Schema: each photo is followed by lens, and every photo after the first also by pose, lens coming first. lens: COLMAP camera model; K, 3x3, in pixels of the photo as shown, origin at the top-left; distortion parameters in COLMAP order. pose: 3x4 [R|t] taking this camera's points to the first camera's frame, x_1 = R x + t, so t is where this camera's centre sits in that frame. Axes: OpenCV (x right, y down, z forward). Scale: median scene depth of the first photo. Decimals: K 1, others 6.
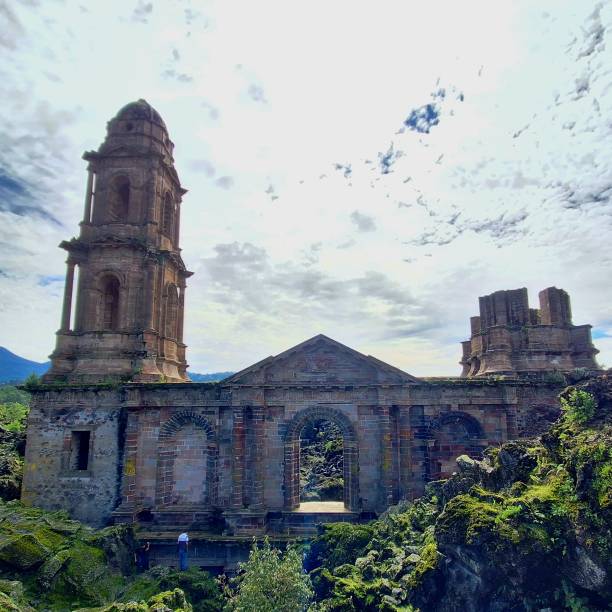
lens RADIAL K [[396.4, 0, 321.5], [0, 396.4, 348.8], [0, 0, 1]] dist [-0.005820, -0.000478]
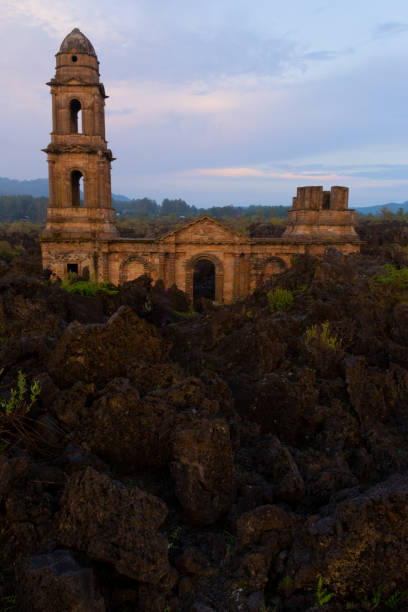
lens RADIAL K [[500.3, 0, 205.5], [0, 500.3, 318.1], [0, 0, 1]] dist [-0.014126, 0.005453]
pose [[0.996969, 0.001716, 0.077778, -0.177235], [-0.027720, 0.941973, 0.334543, -0.350225], [-0.072691, -0.335685, 0.939165, -1.315544]]
